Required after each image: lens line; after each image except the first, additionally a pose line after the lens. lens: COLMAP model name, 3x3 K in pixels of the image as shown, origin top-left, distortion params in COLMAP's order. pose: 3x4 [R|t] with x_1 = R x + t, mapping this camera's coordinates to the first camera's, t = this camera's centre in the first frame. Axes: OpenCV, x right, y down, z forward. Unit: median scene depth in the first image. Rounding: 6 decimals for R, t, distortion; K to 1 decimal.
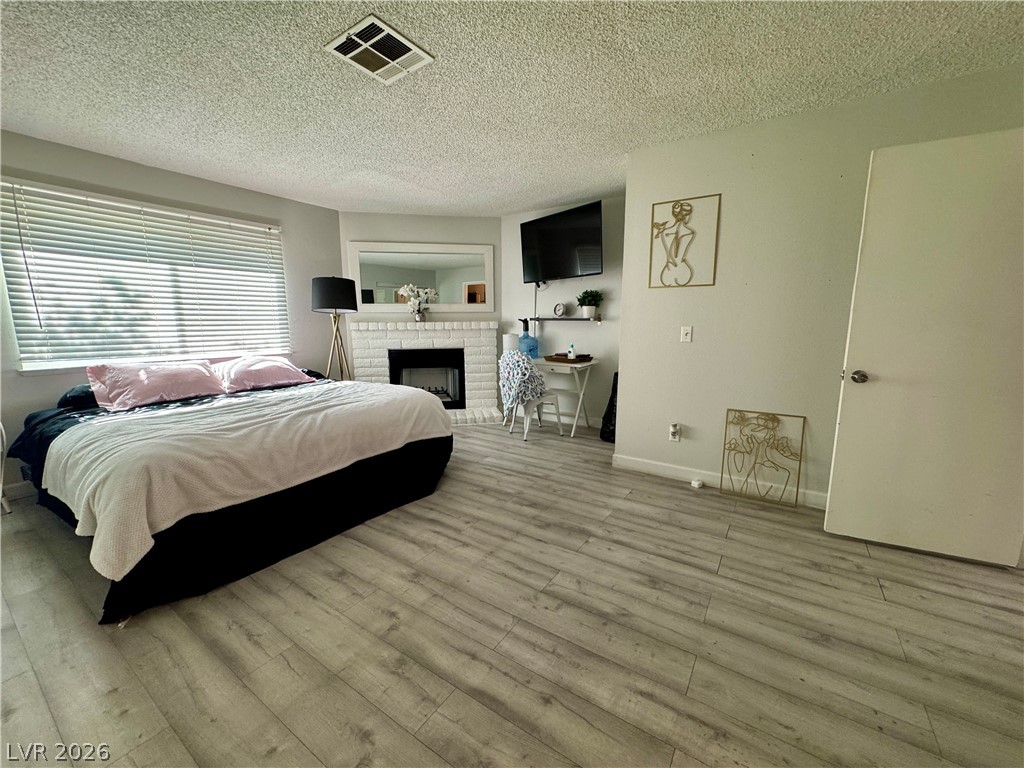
lens RADIAL K [[409.4, 0, 512.7], [0, 409.4, 382.8], [0, 0, 1]] dist [-0.002527, 0.000174]
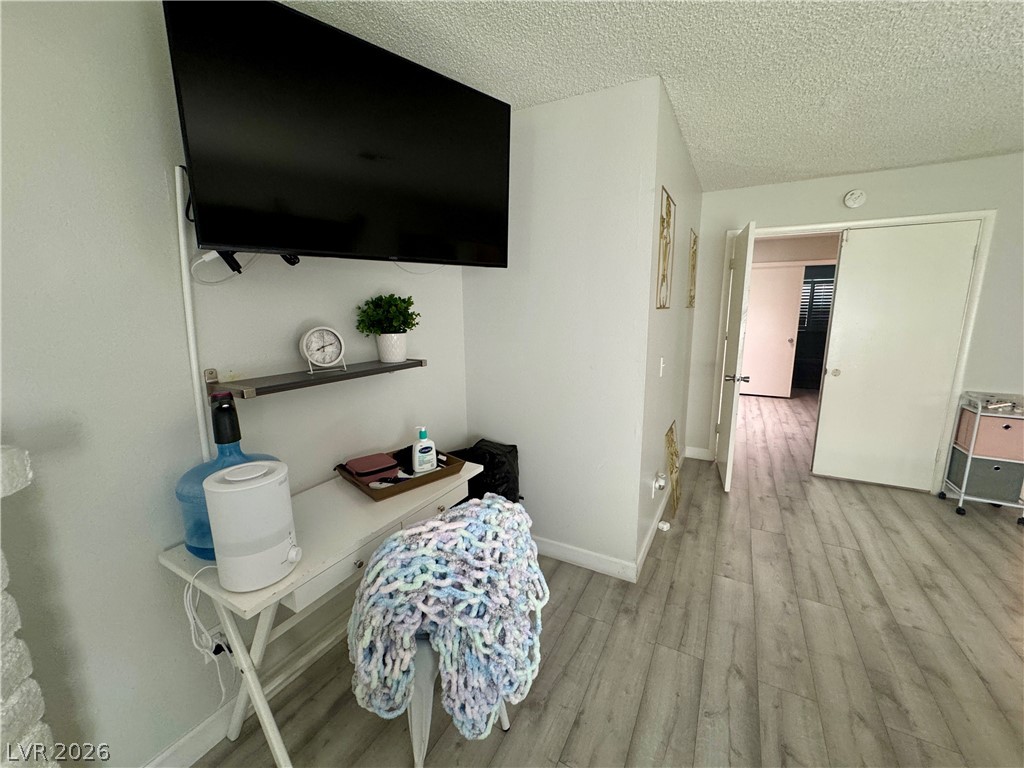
lens RADIAL K [[409.4, 0, 511.8], [0, 409.4, 381.8], [0, 0, 1]] dist [-0.002527, 0.000174]
pose [[-0.083738, -0.174319, 0.981122, -0.448295], [0.163176, 0.968891, 0.186073, -0.362023], [-0.983037, 0.175677, -0.052689, 1.670148]]
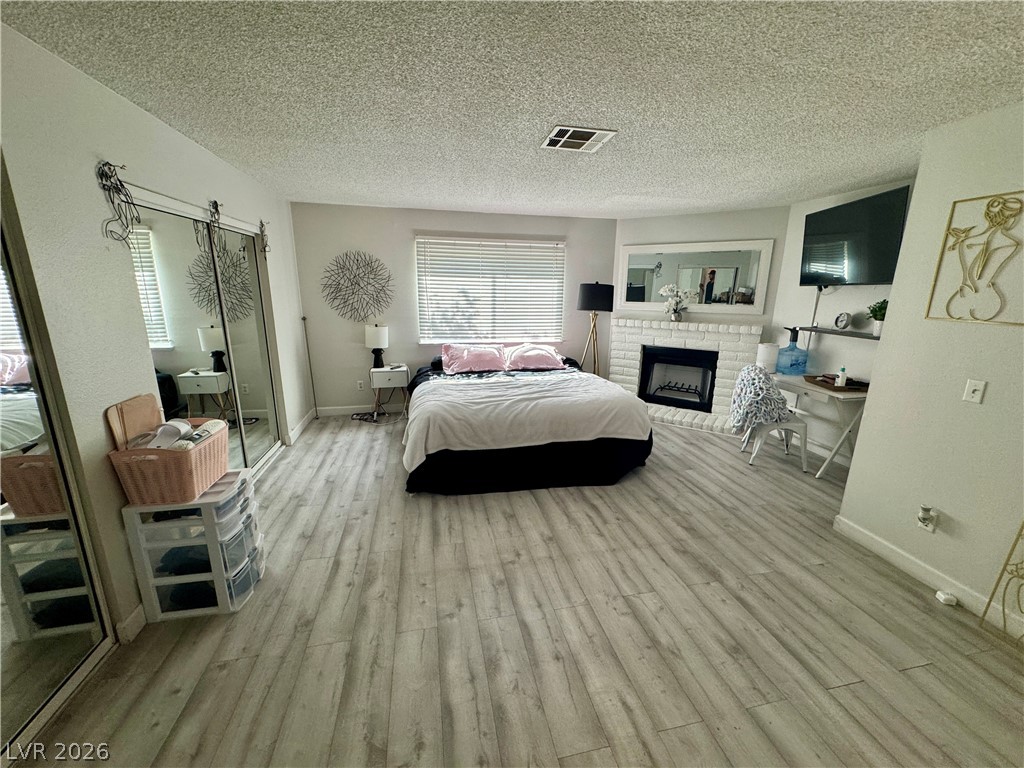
lens RADIAL K [[409.4, 0, 513.1], [0, 409.4, 382.1], [0, 0, 1]] dist [-0.002527, 0.000174]
pose [[0.717539, 0.172071, -0.674929, 0.408554], [-0.120982, 0.985065, 0.122520, -0.154586], [0.685931, -0.006259, 0.727640, -0.050248]]
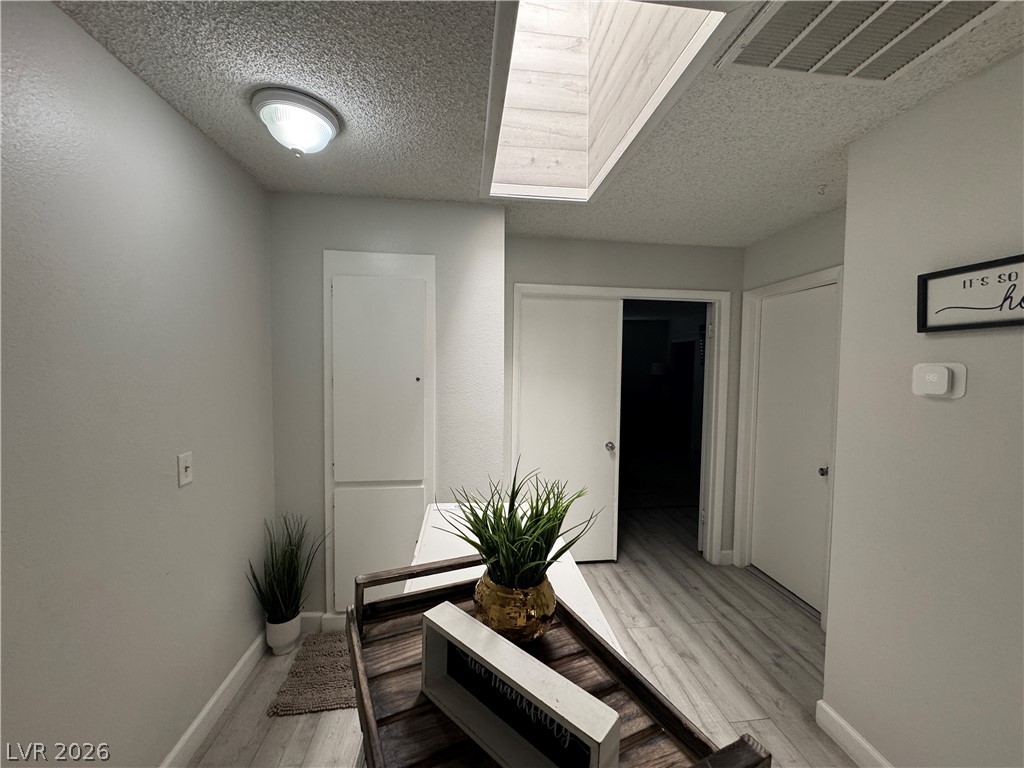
lens RADIAL K [[409.4, 0, 512.5], [0, 409.4, 384.3], [0, 0, 1]] dist [-0.002527, 0.000174]
pose [[-0.640535, -0.027877, 0.767422, 0.082200], [0.127332, 0.981652, 0.141938, -0.327896], [-0.757298, 0.188634, -0.625233, 1.374089]]
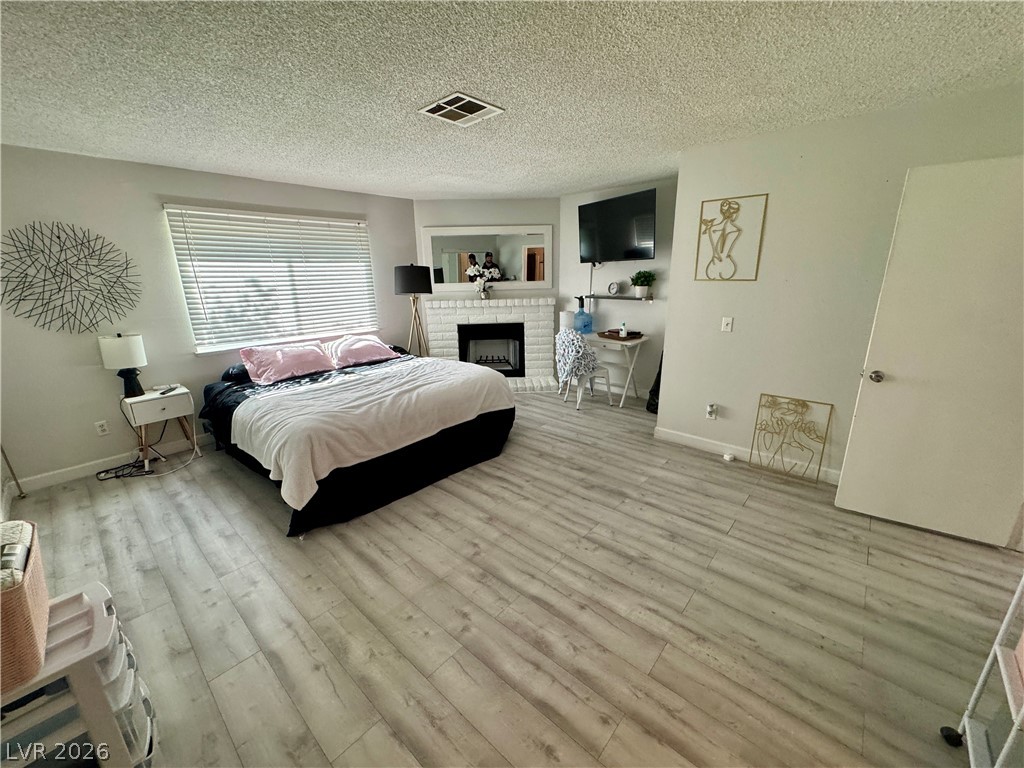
lens RADIAL K [[409.4, 0, 513.2], [0, 409.4, 381.8], [0, 0, 1]] dist [-0.002527, 0.000174]
pose [[0.990443, 0.021112, -0.136301, 0.011085], [-0.005478, 0.993457, 0.114077, -0.109427], [0.137817, -0.112240, 0.984077, -0.218487]]
